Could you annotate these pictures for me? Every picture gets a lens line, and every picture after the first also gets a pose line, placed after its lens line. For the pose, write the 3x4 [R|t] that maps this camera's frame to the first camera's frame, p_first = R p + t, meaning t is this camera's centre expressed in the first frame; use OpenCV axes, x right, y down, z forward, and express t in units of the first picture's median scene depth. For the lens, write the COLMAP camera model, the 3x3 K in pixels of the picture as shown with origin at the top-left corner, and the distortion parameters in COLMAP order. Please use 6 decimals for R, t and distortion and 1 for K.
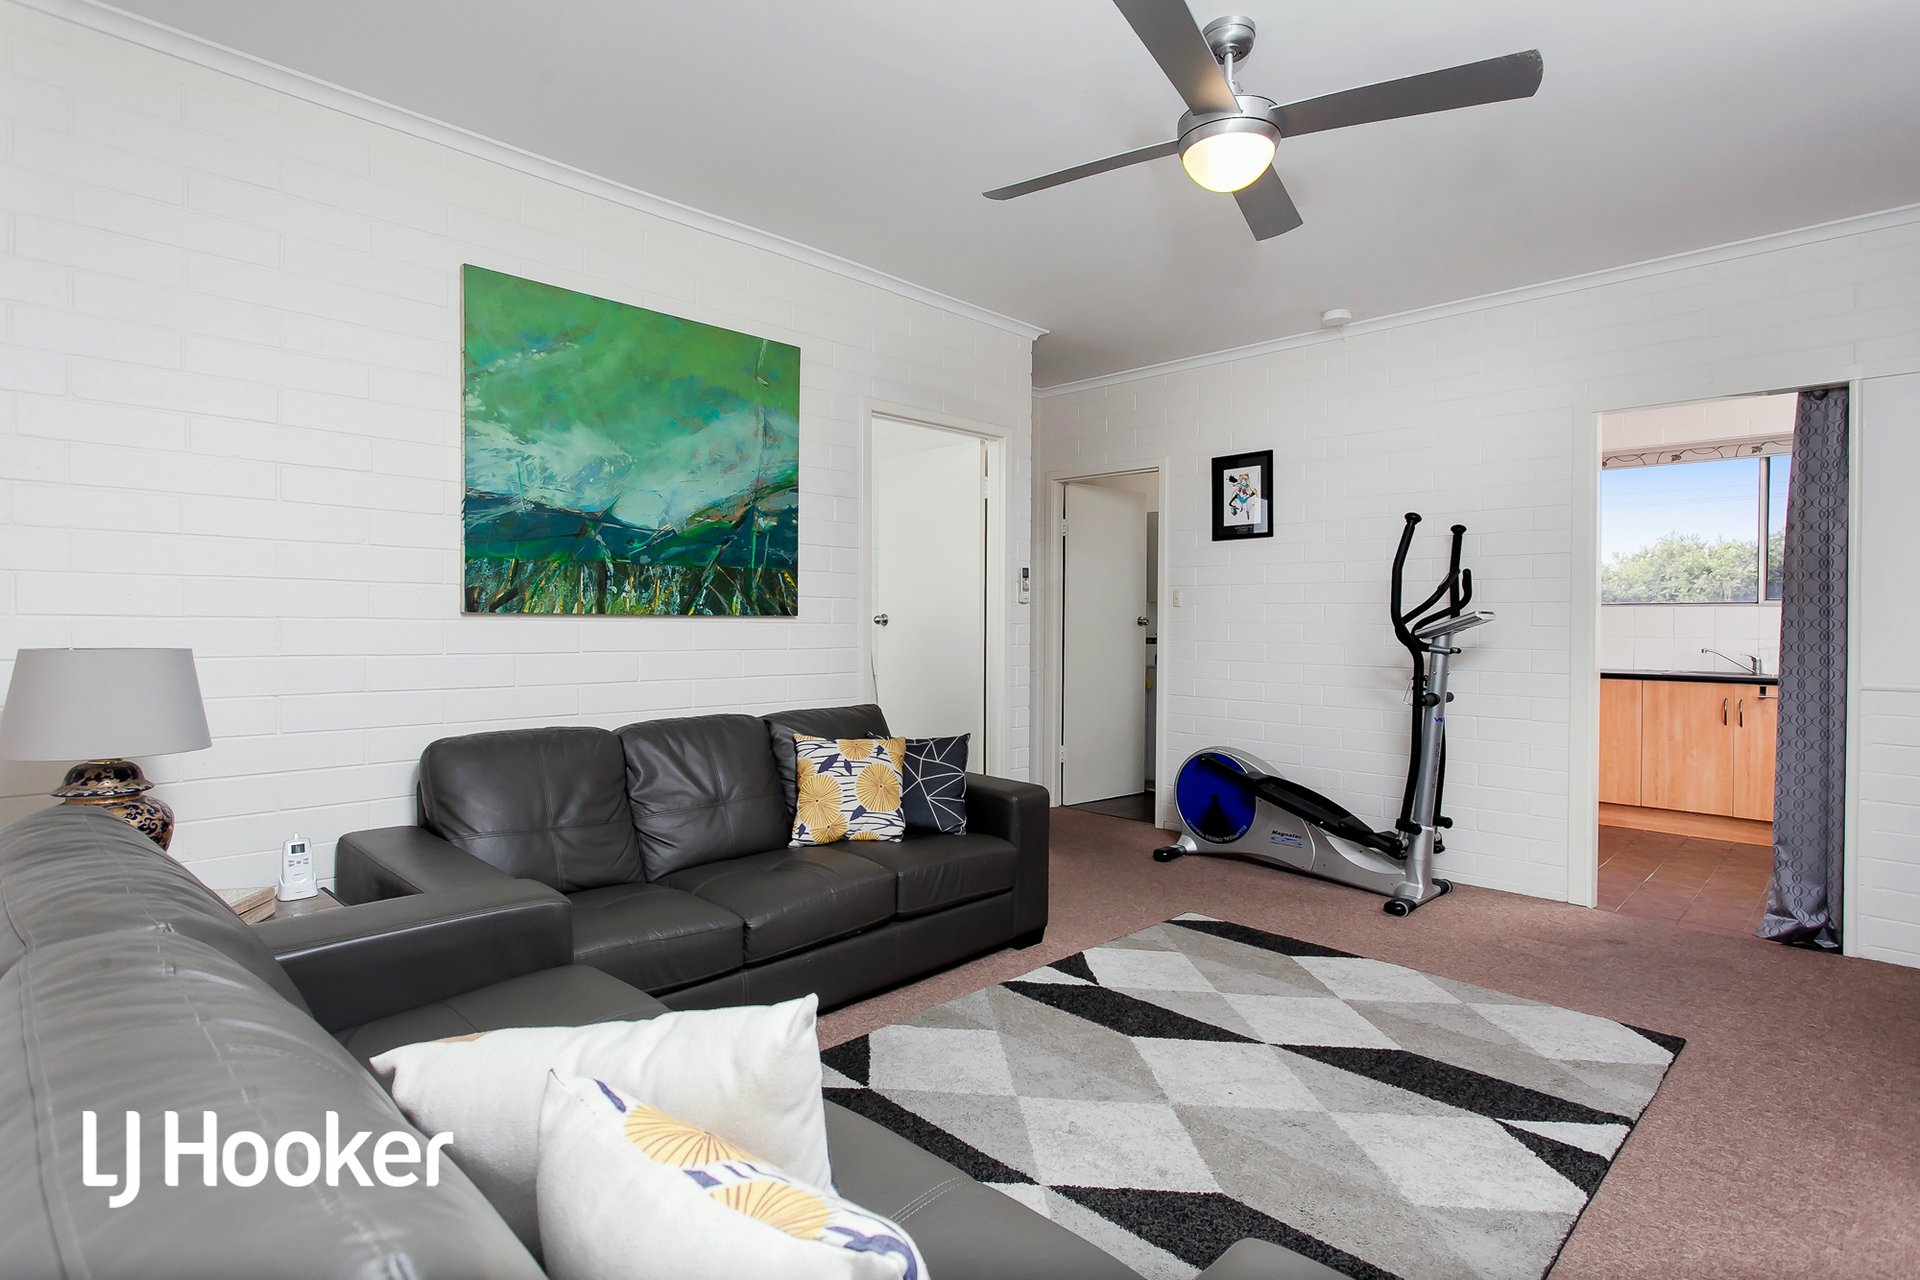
lens RADIAL K [[1014.9, 0, 964.3], [0, 1014.9, 624.7], [0, 0, 1]] dist [-0.006805, -0.000747]
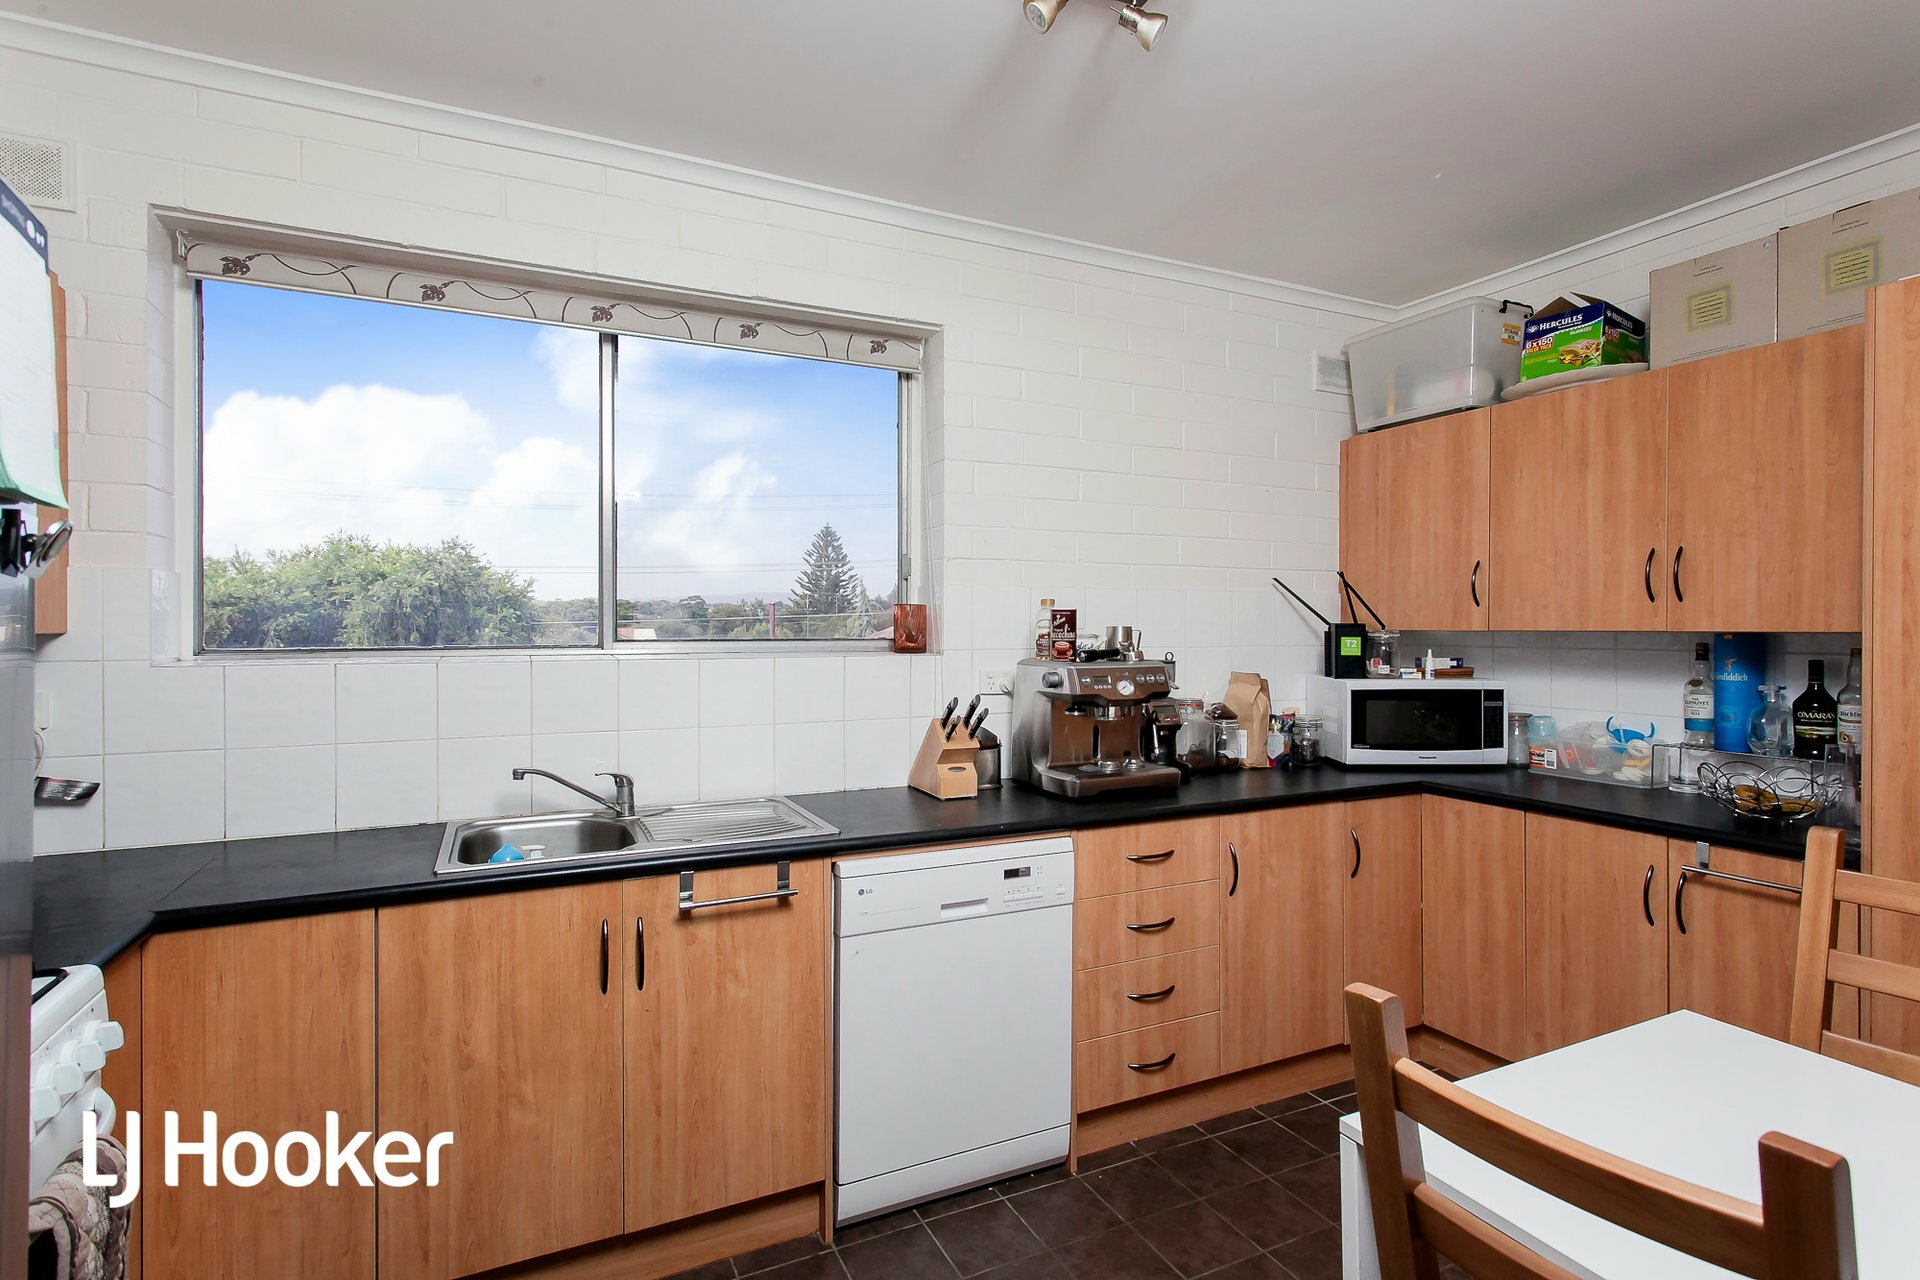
lens RADIAL K [[915.4, 0, 932.0], [0, 915.4, 618.7], [0, 0, 1]] dist [-0.006838, 0.001395]
pose [[0.363389, -0.005216, 0.931623, 0.463251], [0.010797, 0.999941, 0.001387, -0.033406], [-0.931575, 0.009555, 0.363424, 0.727745]]
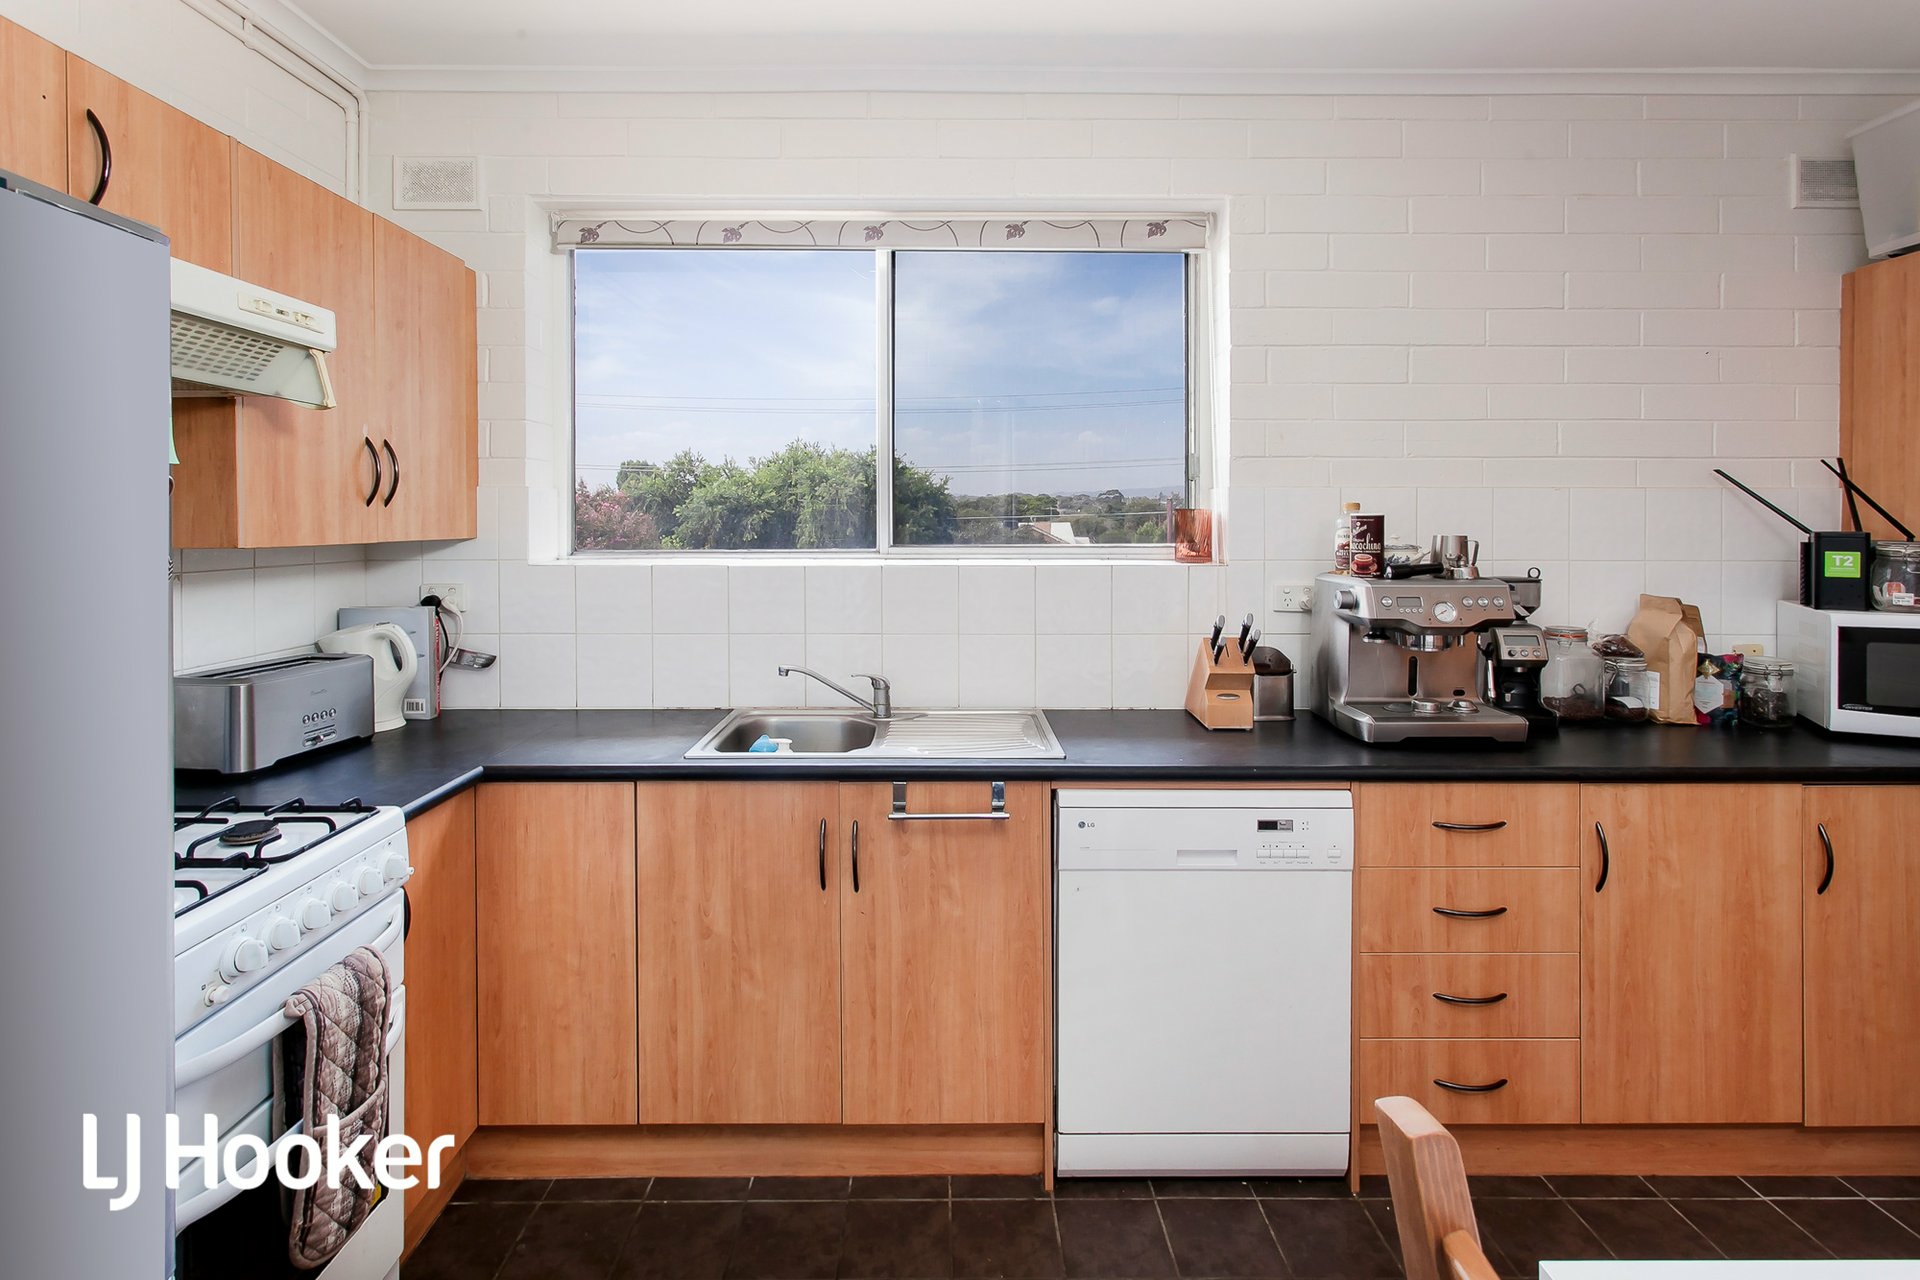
lens RADIAL K [[915.4, 0, 955.7], [0, 915.4, 517.6], [0, 0, 1]] dist [-0.006838, 0.001395]
pose [[0.720217, -0.010809, 0.693665, 0.522387], [0.012682, 0.999917, 0.002414, -0.038740], [-0.693633, 0.007059, 0.720294, 0.678327]]
